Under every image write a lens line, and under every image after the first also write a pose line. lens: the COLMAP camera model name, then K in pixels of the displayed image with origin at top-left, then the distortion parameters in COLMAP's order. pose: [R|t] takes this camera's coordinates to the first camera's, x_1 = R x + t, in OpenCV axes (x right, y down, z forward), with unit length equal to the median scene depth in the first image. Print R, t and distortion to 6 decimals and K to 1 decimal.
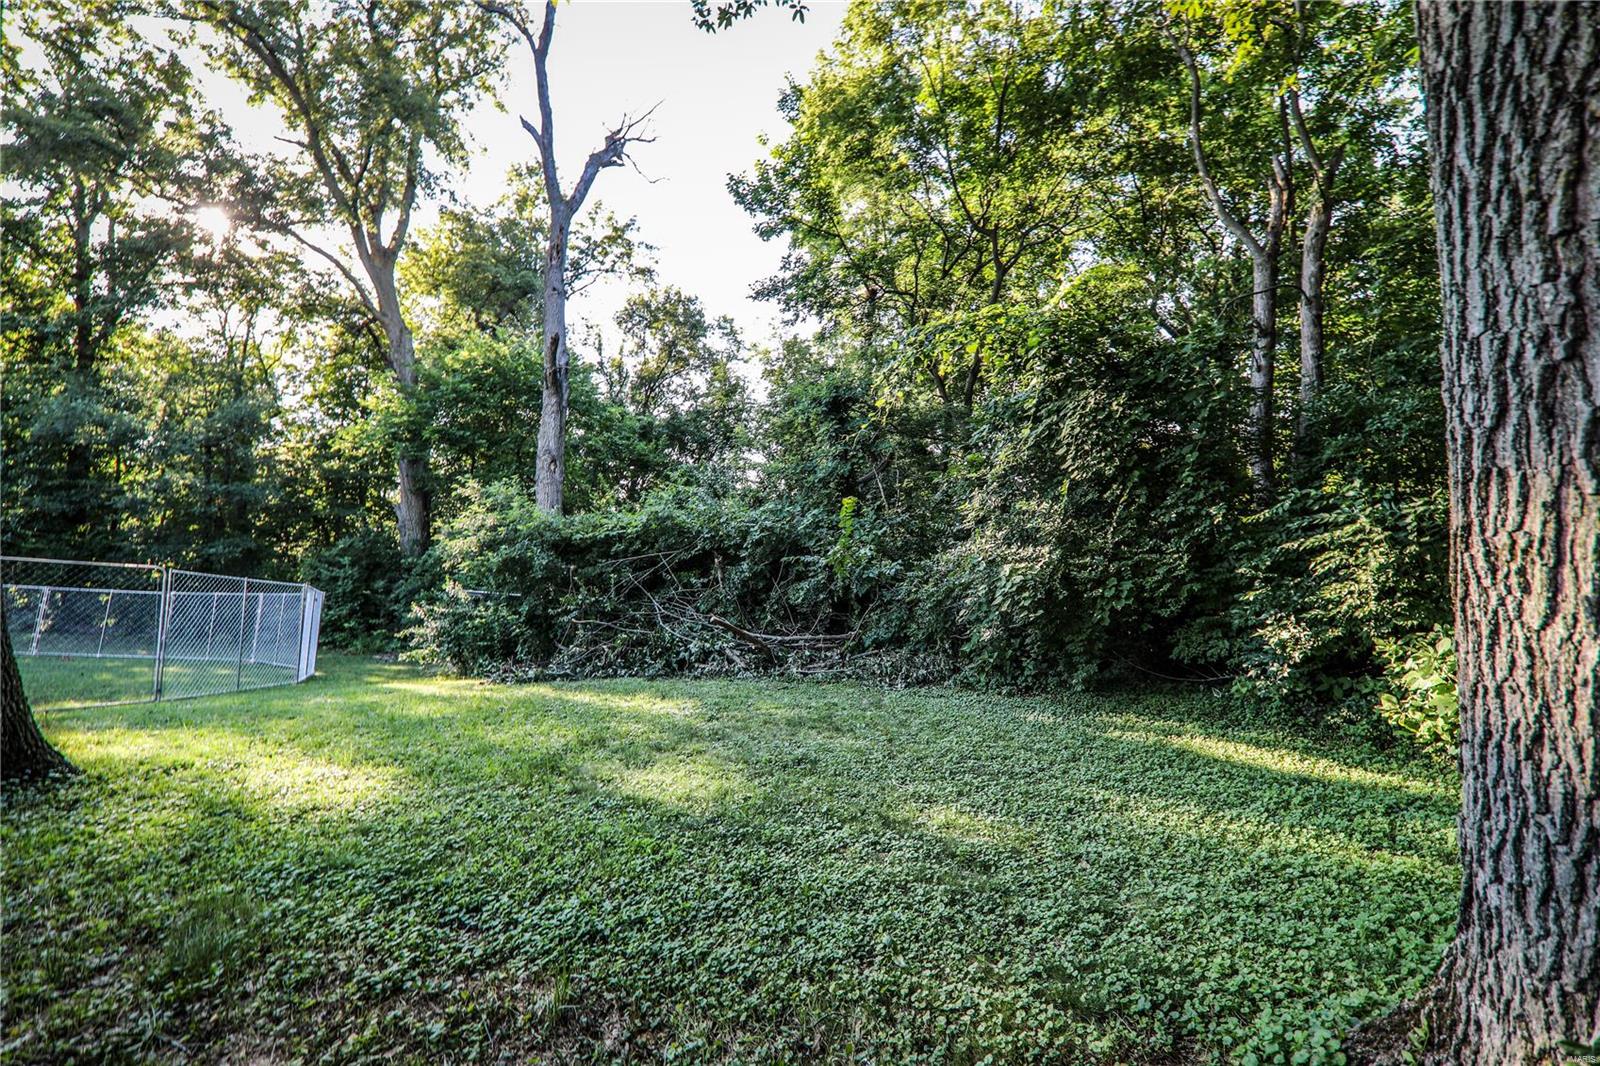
lens RADIAL K [[625.3, 0, 801.0], [0, 625.3, 534.3], [0, 0, 1]] dist [0.014767, -0.005932]
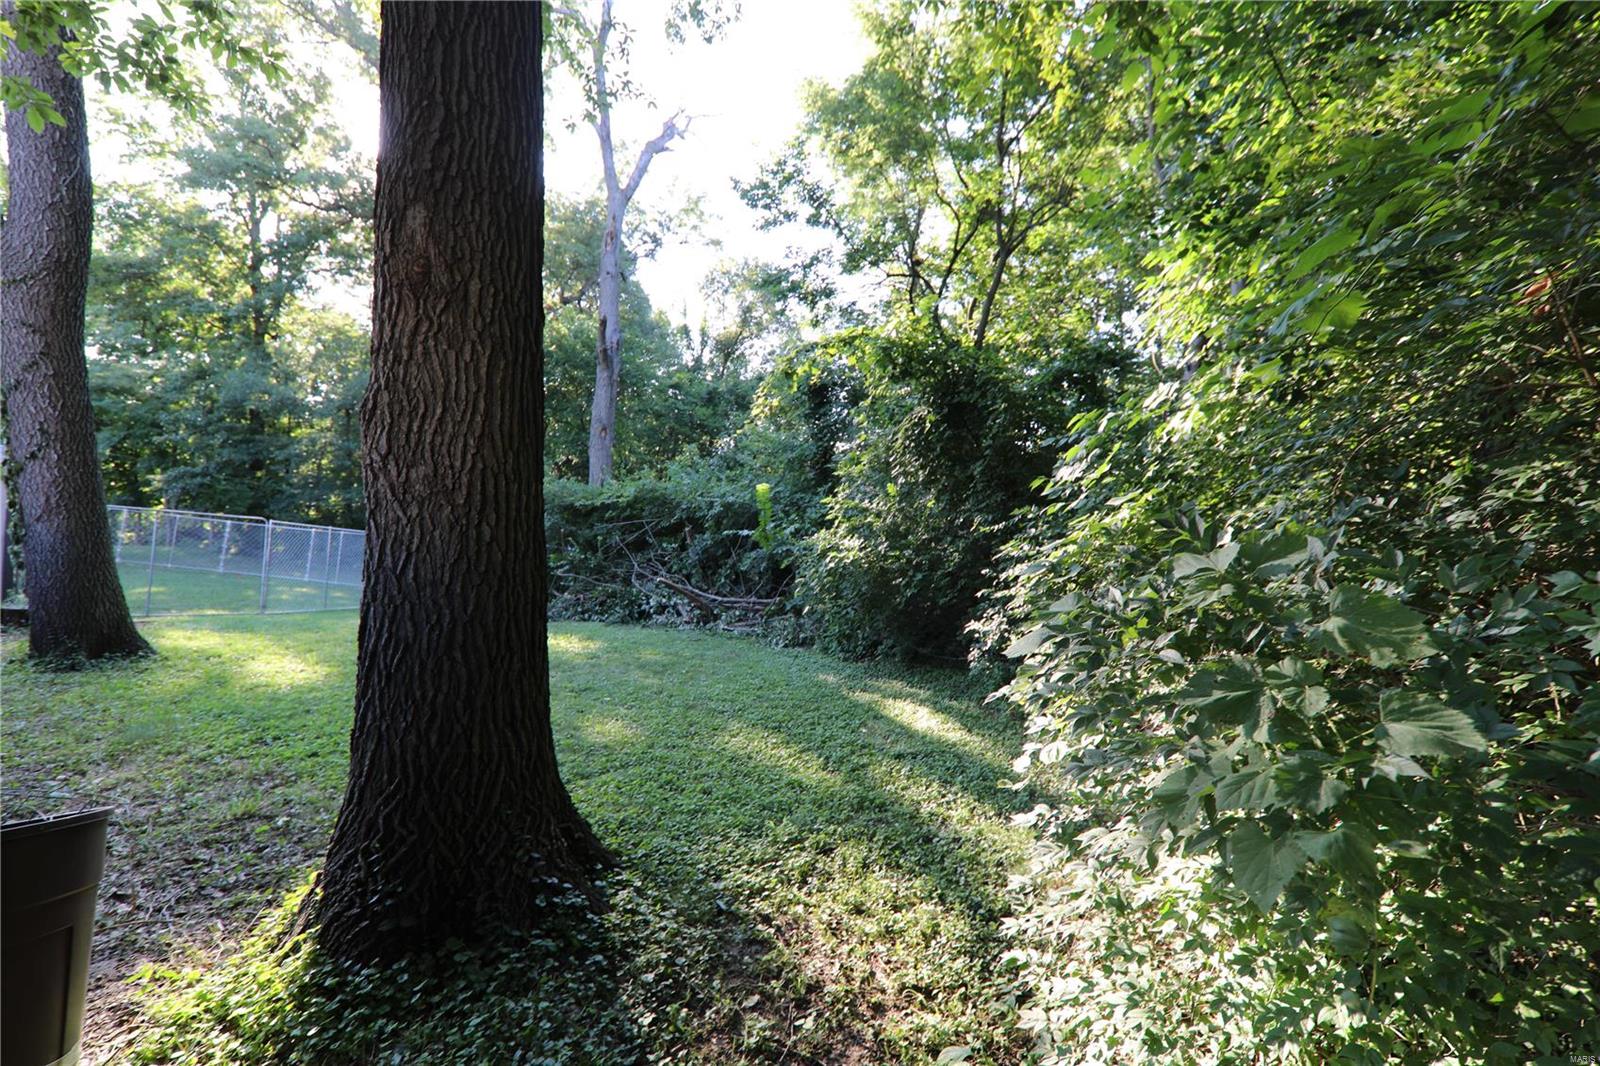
lens RADIAL K [[625.3, 0, 798.8], [0, 625.3, 533.1], [0, 0, 1]] dist [0.014767, -0.005932]
pose [[0.984035, 0.049637, -0.170913, 0.151380], [-0.037791, 0.996697, 0.071880, -0.023662], [0.173917, -0.064274, 0.982661, -0.062283]]
